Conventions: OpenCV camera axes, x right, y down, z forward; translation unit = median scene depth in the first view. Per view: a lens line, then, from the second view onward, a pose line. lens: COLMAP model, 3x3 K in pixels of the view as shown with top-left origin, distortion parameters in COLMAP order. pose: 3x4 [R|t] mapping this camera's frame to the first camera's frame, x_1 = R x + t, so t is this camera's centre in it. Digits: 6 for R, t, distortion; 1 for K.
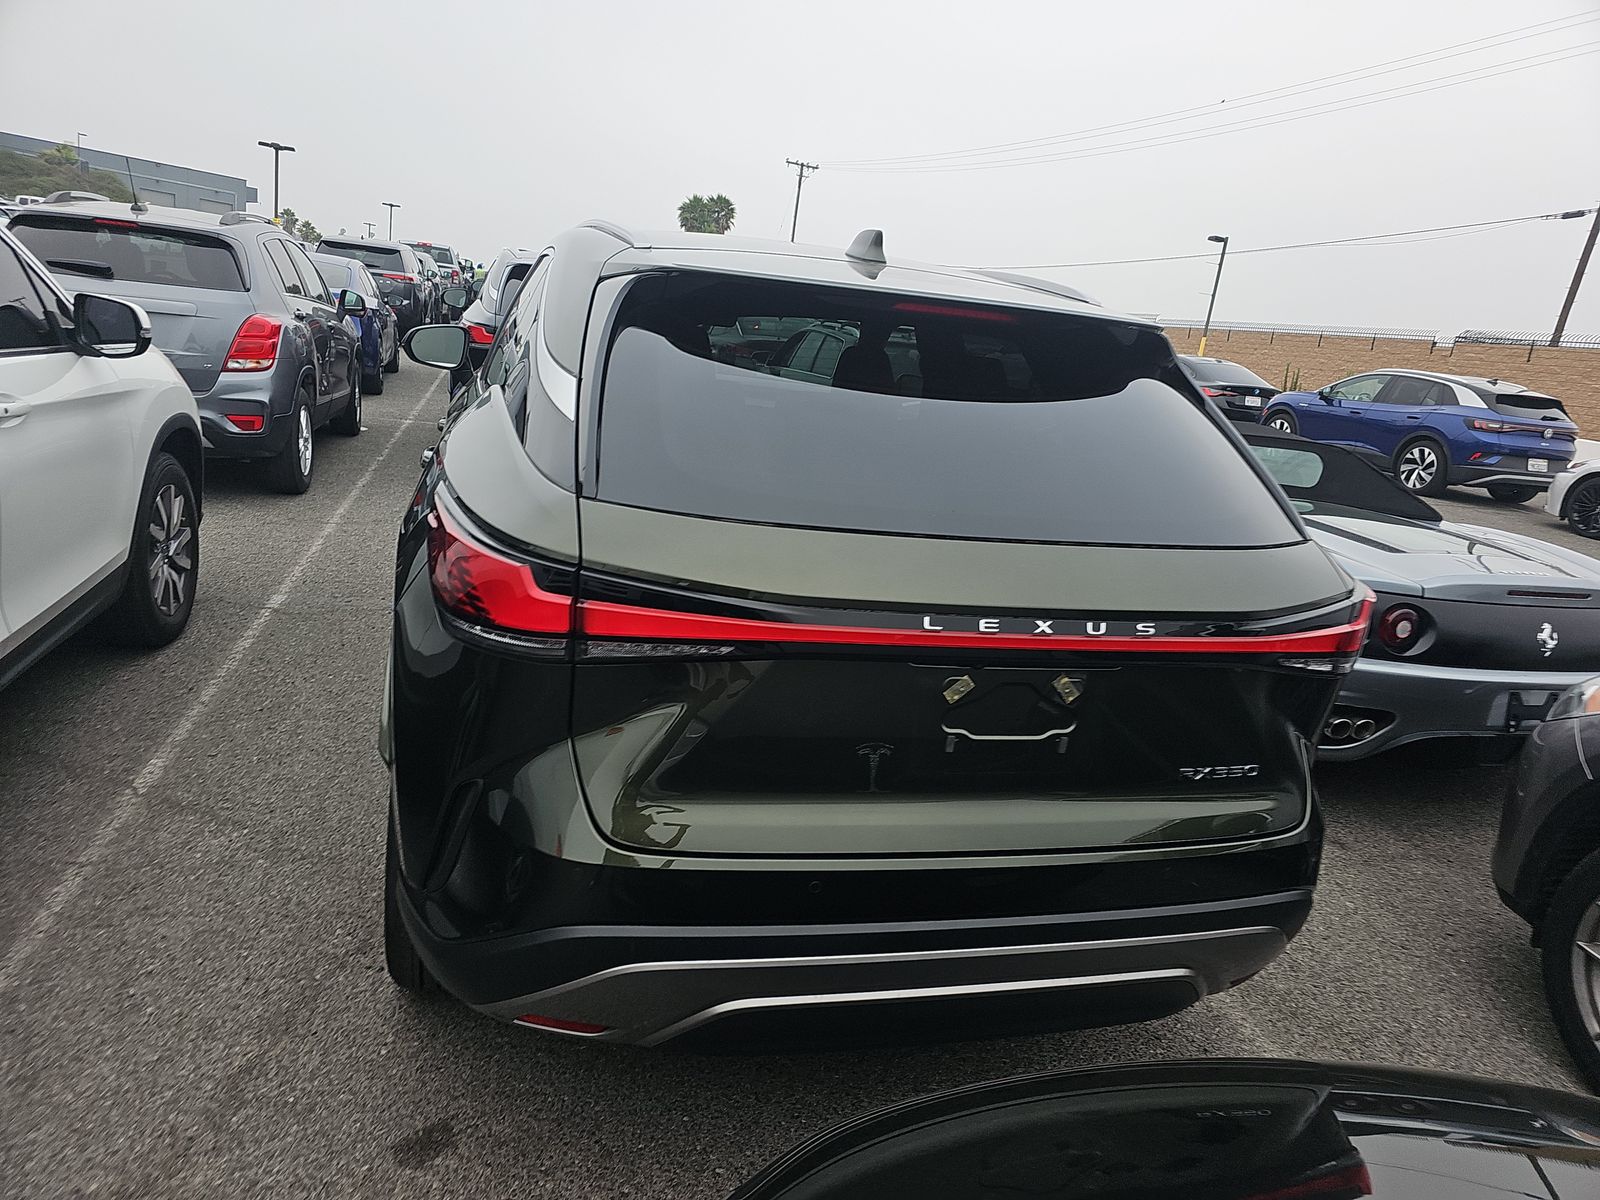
lens RADIAL K [[1059.5, 0, 799.9], [0, 1059.5, 612.2], [0, 0, 1]] dist [0.018653, -0.006071]
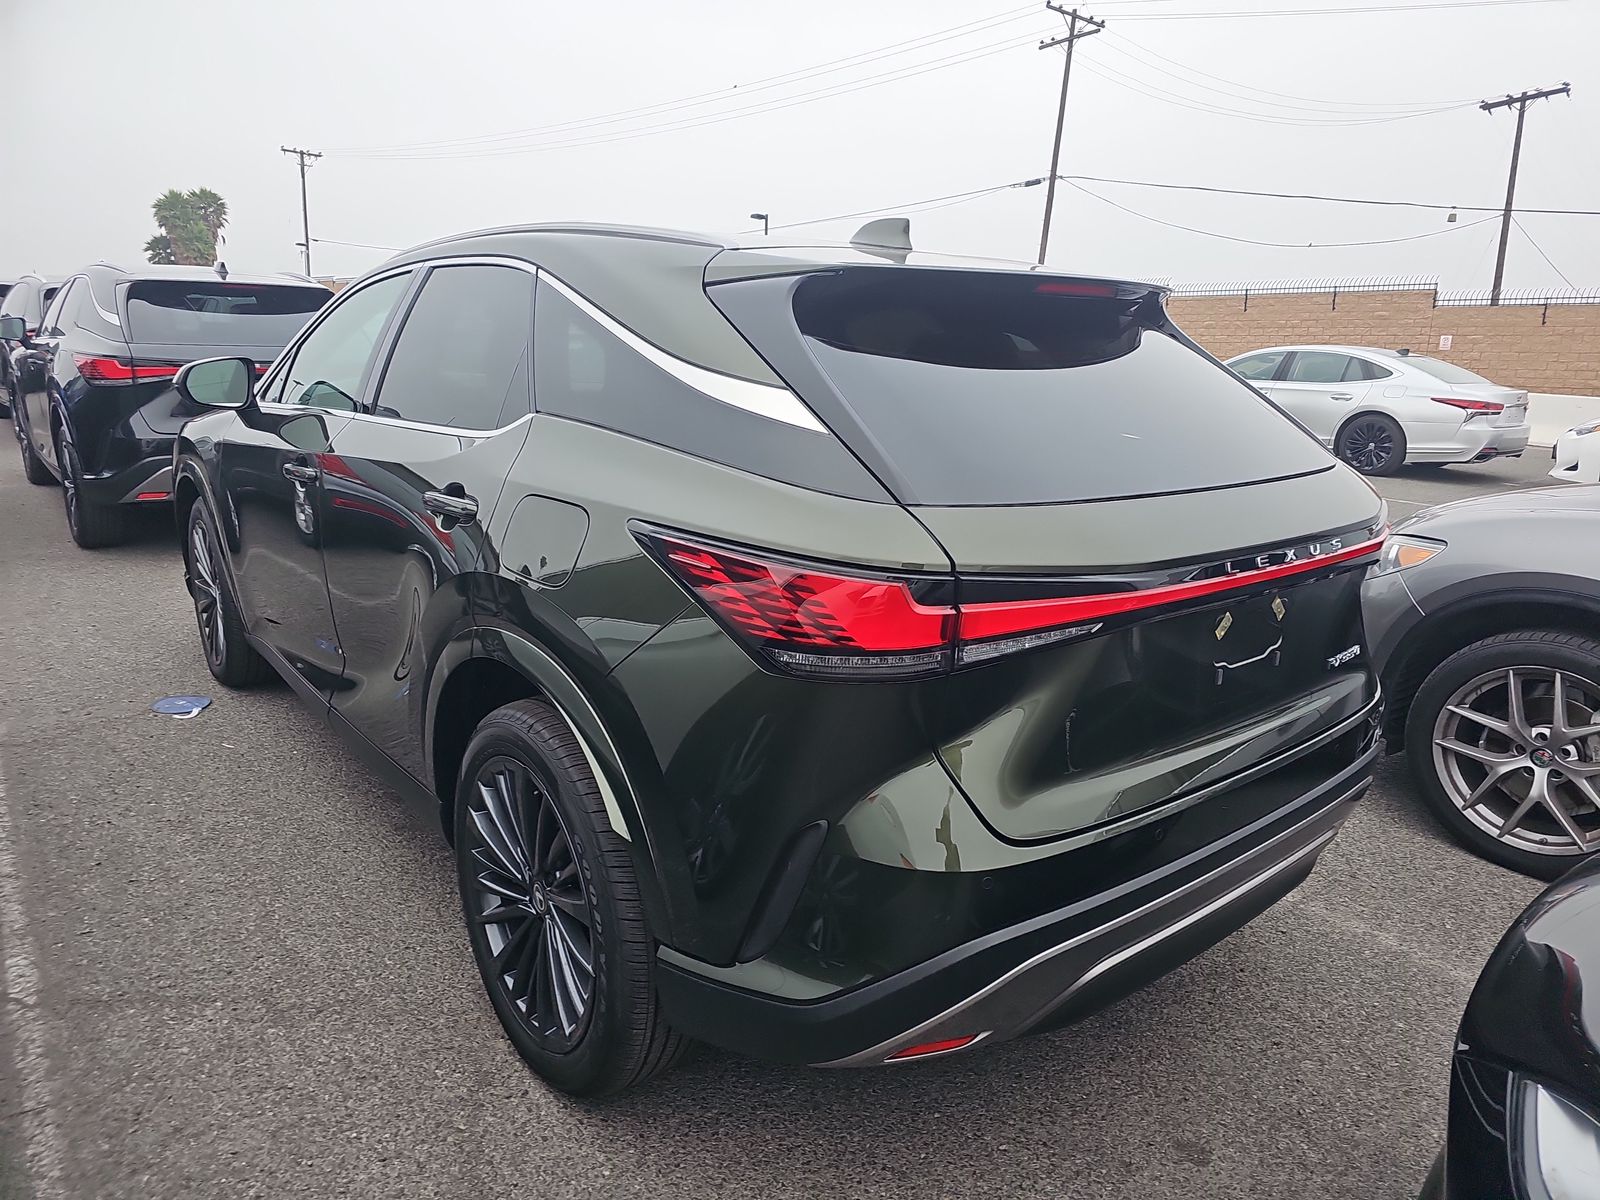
lens RADIAL K [[1068.9, 0, 796.3], [0, 1068.9, 596.1], [0, 0, 1]] dist [0.020612, -0.018808]
pose [[0.904511, -0.182206, 0.385567, -0.513692], [0.182993, 0.982491, 0.035005, -0.059052], [-0.385194, 0.038893, 0.922016, 0.104187]]
